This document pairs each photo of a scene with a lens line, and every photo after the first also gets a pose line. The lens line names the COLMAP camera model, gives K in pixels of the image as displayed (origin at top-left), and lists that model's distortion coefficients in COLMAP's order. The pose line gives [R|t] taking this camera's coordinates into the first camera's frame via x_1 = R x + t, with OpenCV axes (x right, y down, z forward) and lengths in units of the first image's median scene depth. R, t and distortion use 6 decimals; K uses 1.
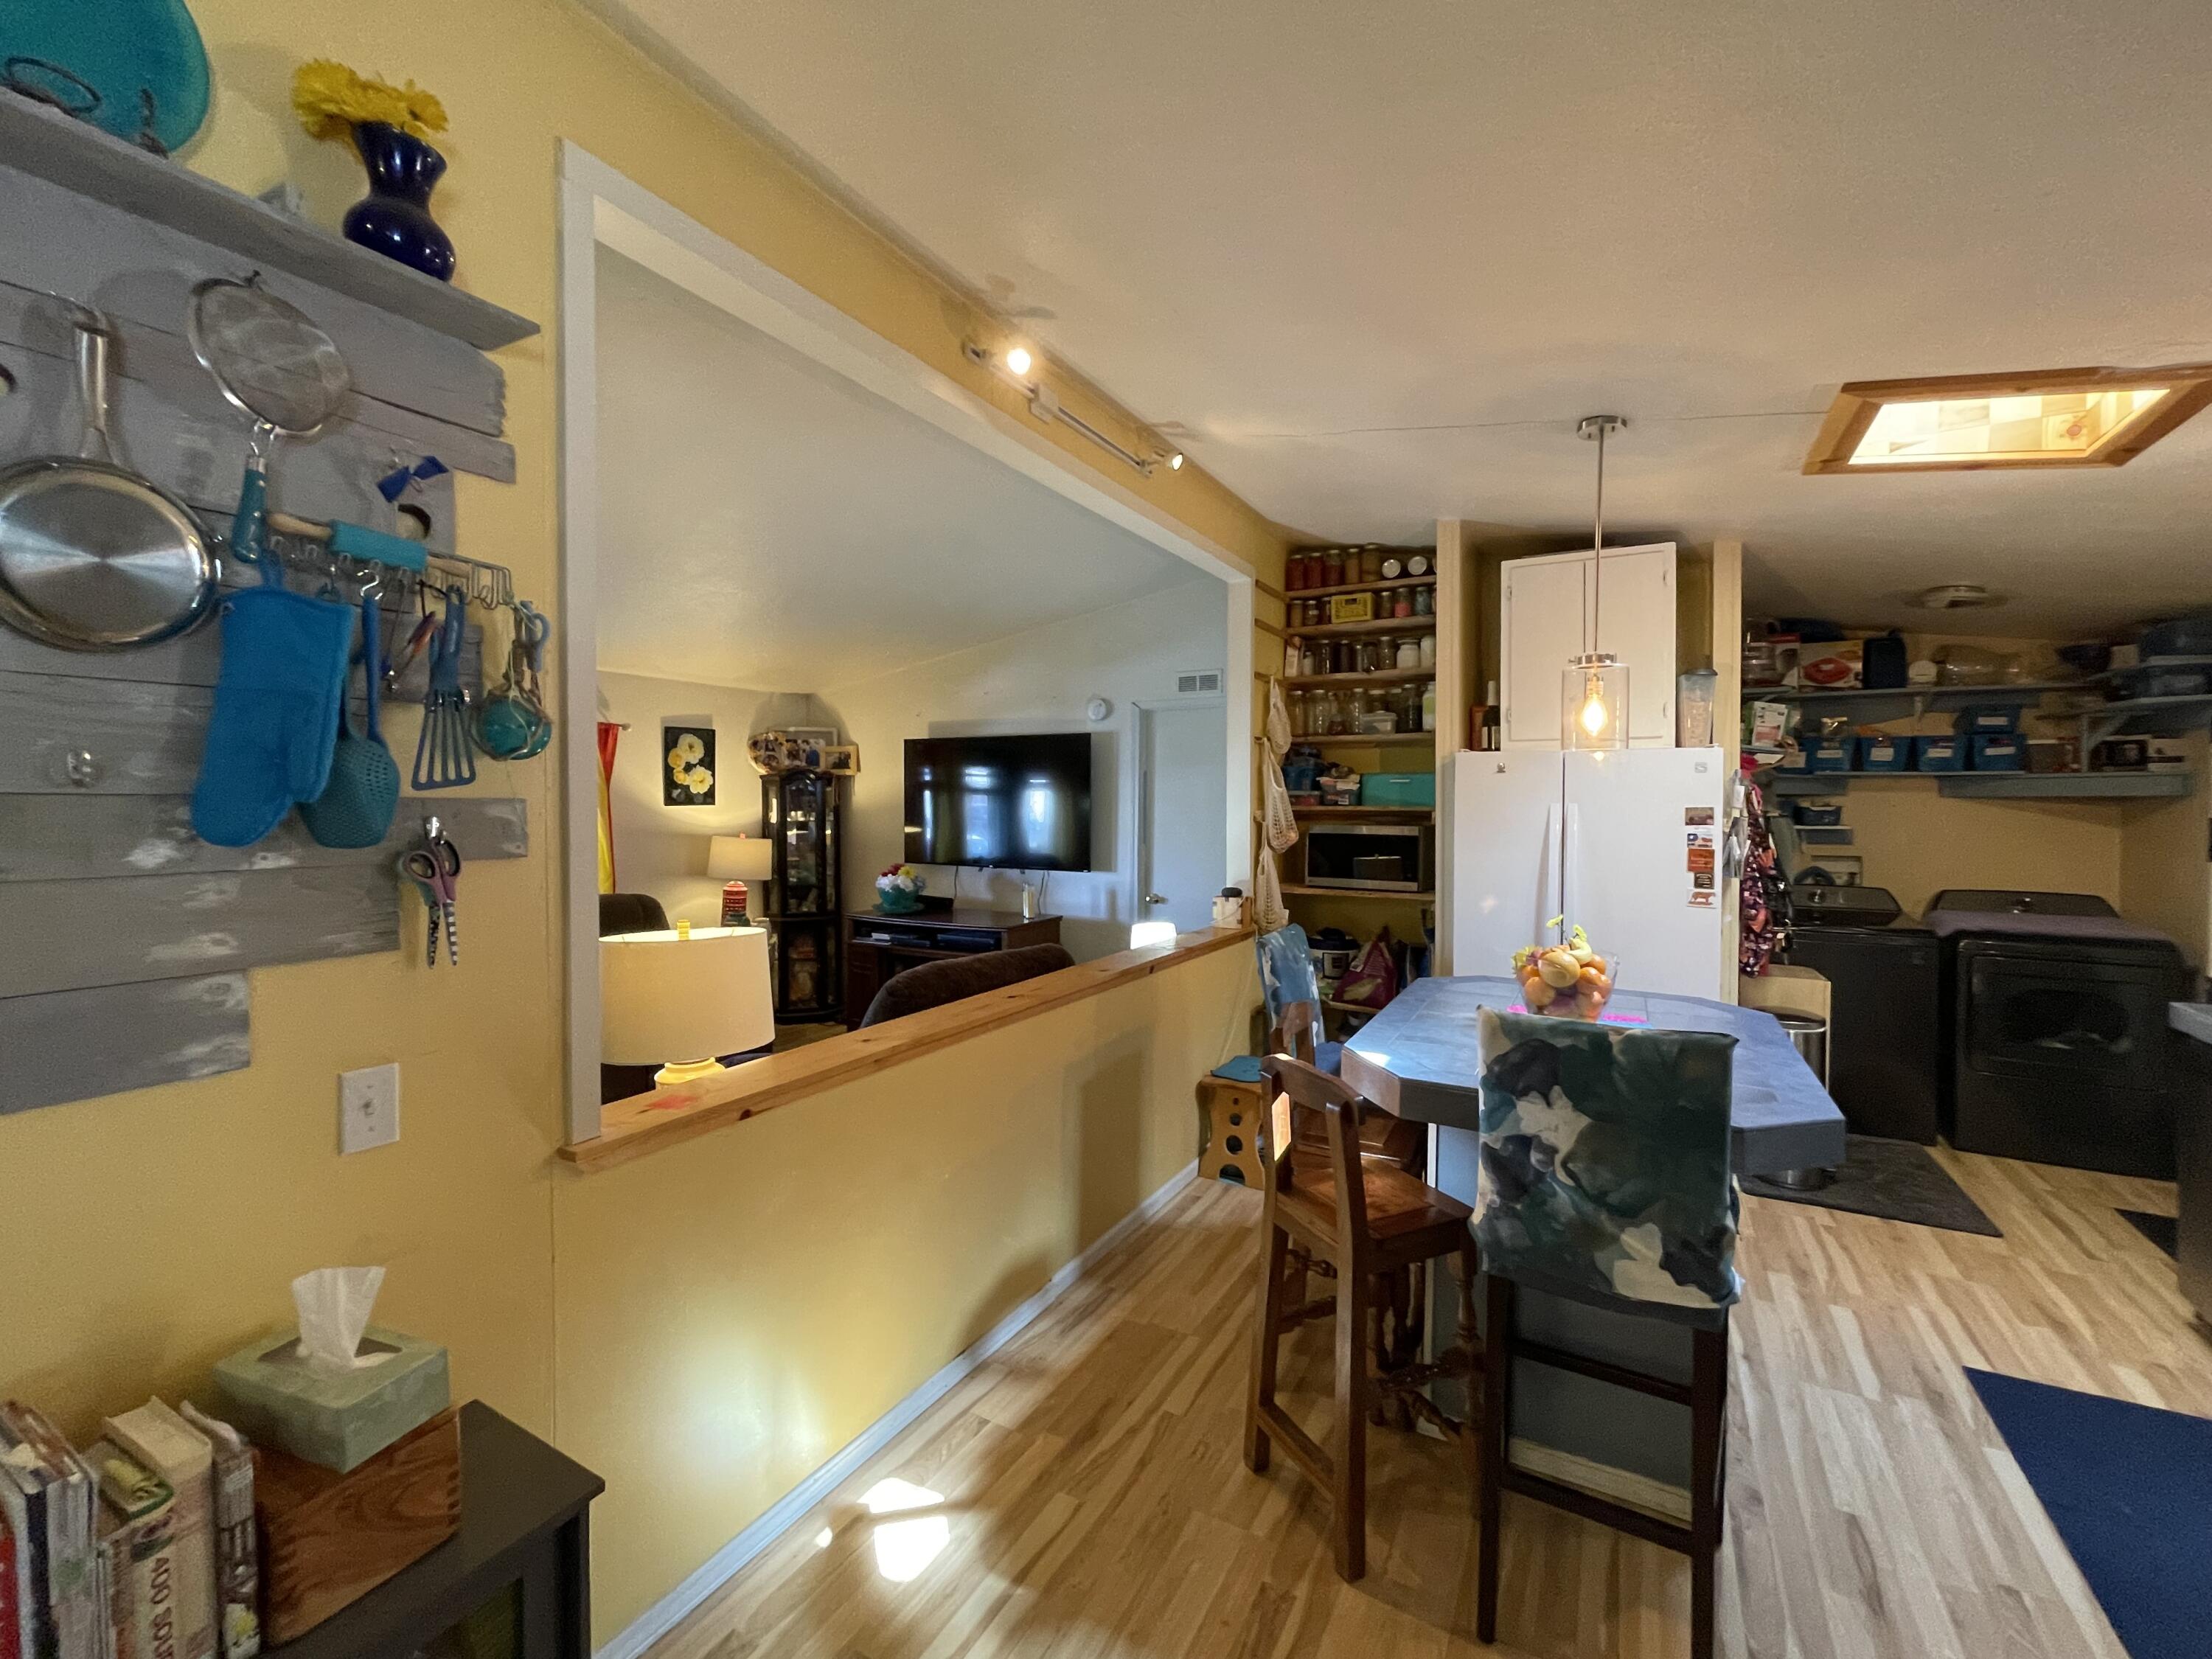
lens RADIAL K [[925.3, 0, 1101.7], [0, 925.3, 820.5], [0, 0, 1]] dist [0.015299, -0.009346]
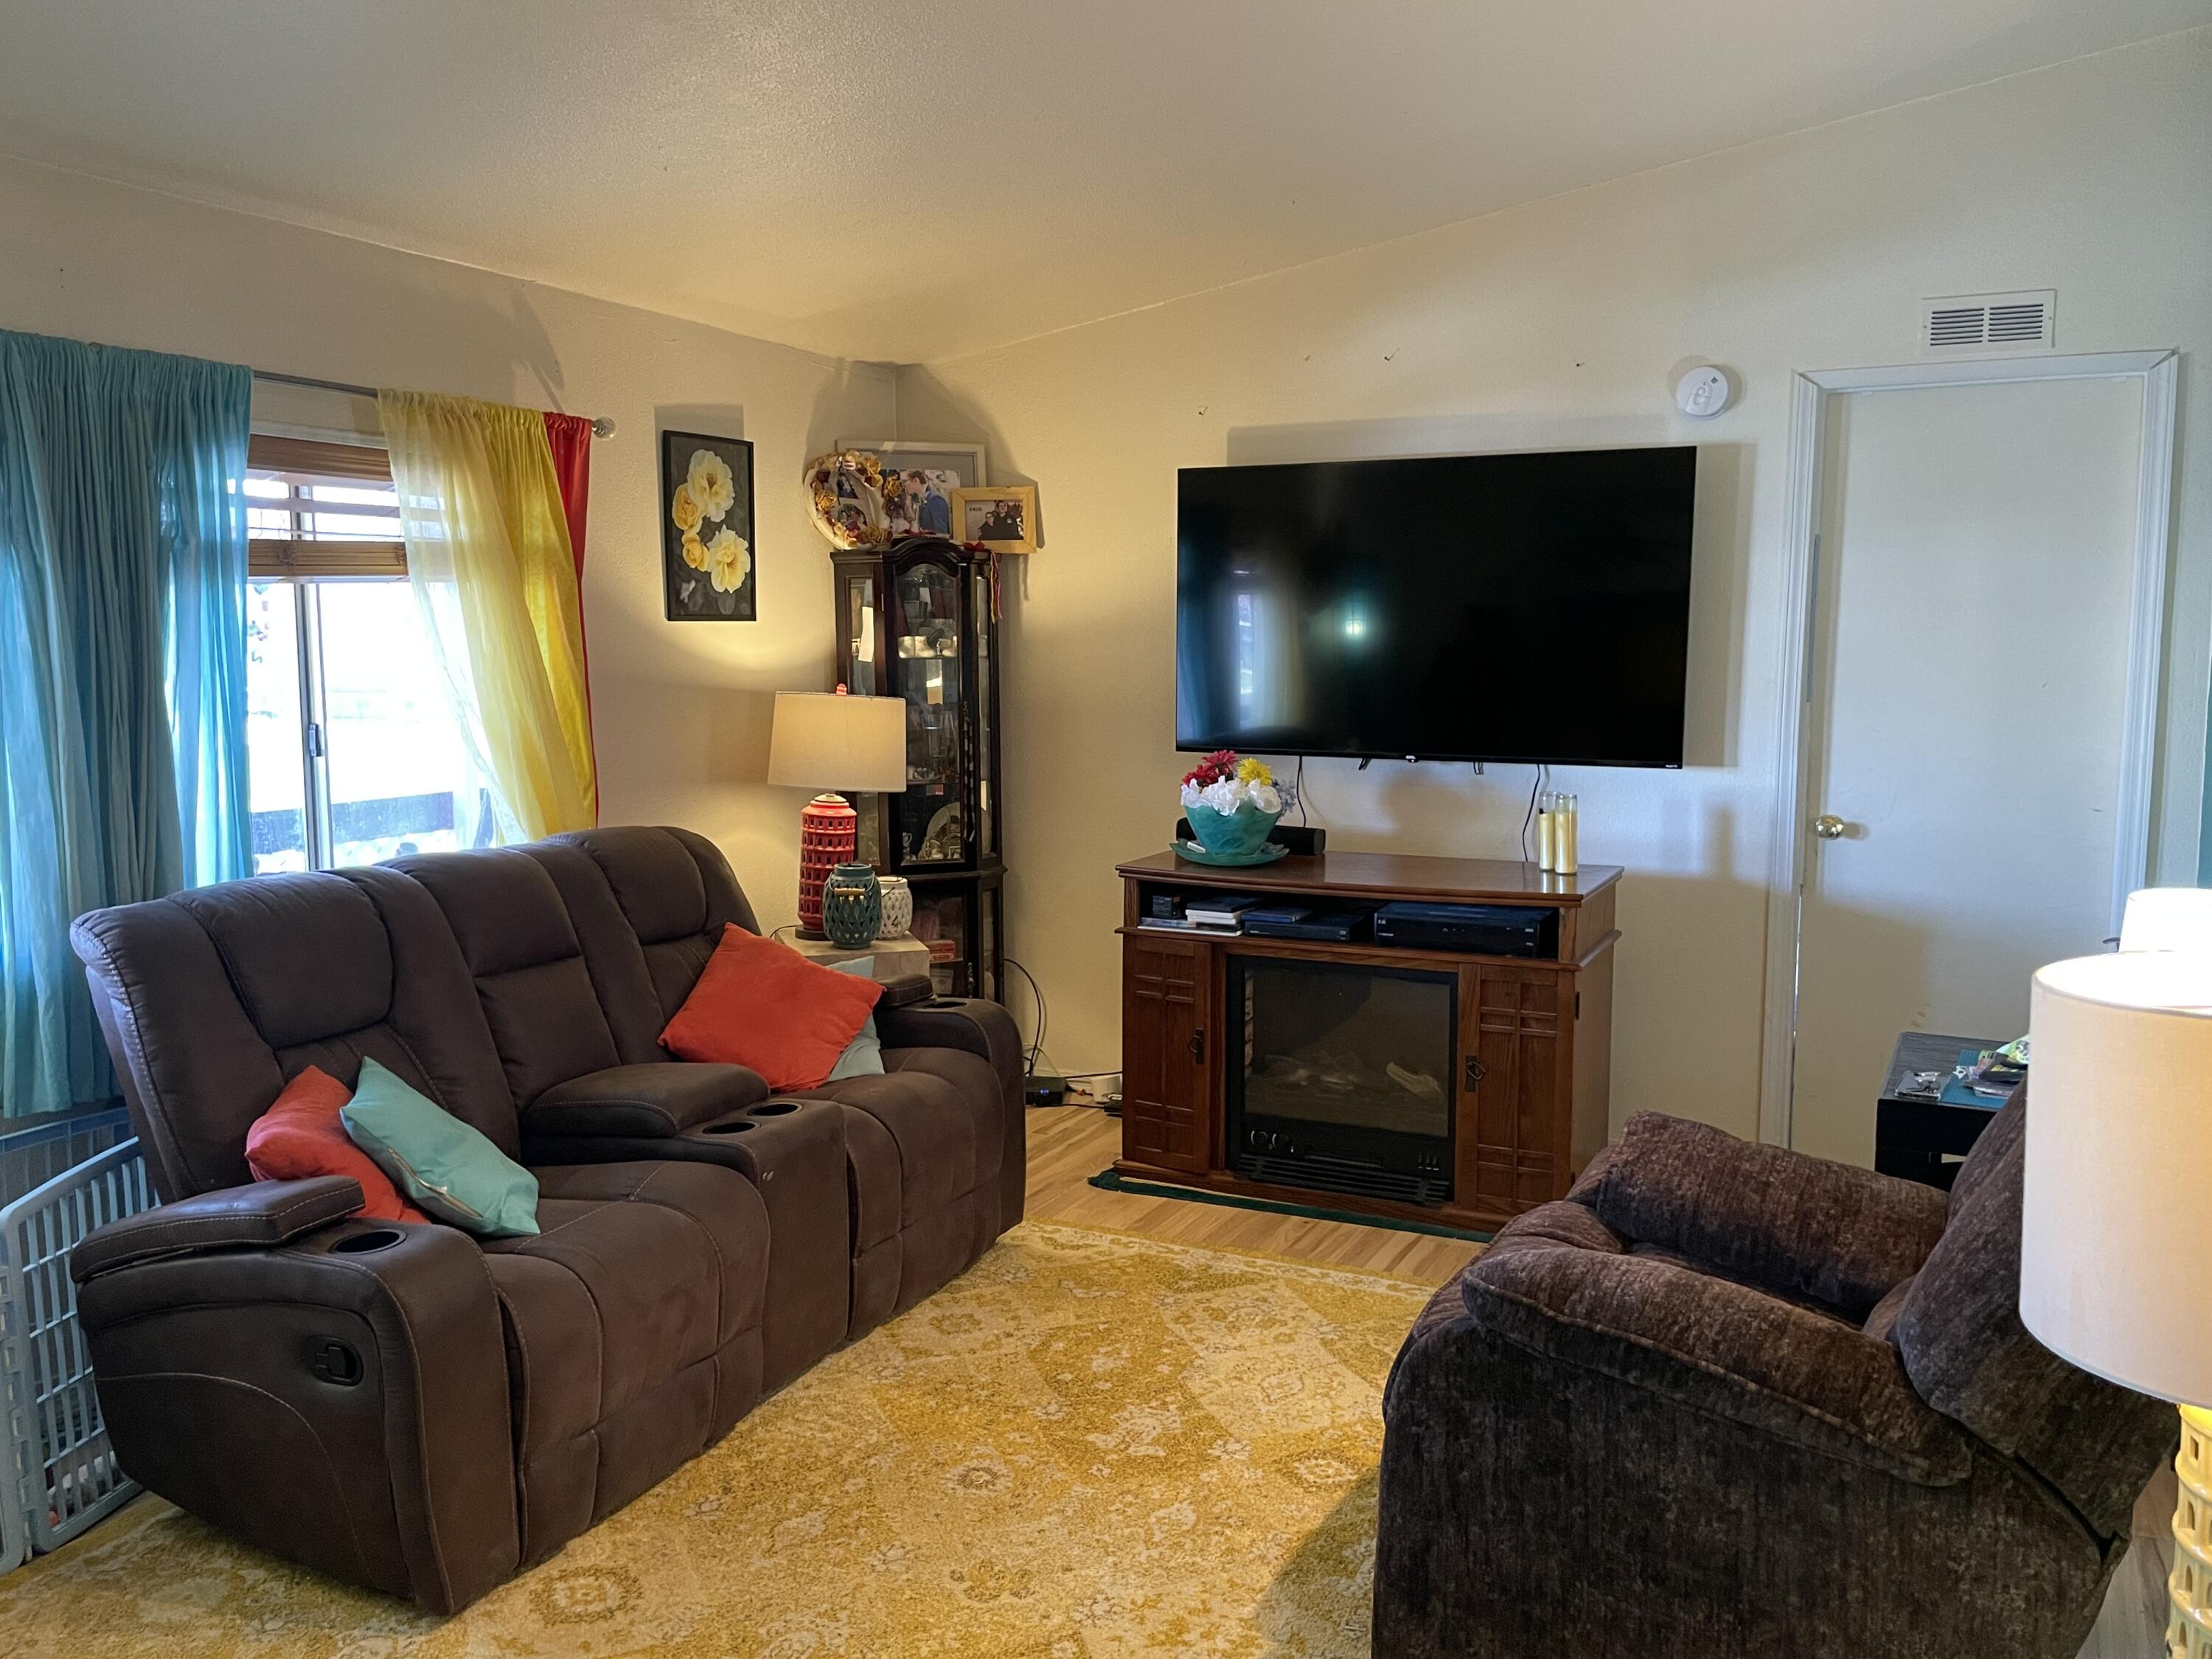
lens RADIAL K [[1774.1, 0, 1108.2], [0, 1774.1, 815.9], [0, 0, 1]] dist [0.173739, -0.270162]
pose [[0.997470, -0.009042, 0.070518, -0.419590], [0.003051, 0.996409, 0.084618, 0.006007], [-0.071030, -0.084189, 0.993915, 0.198692]]
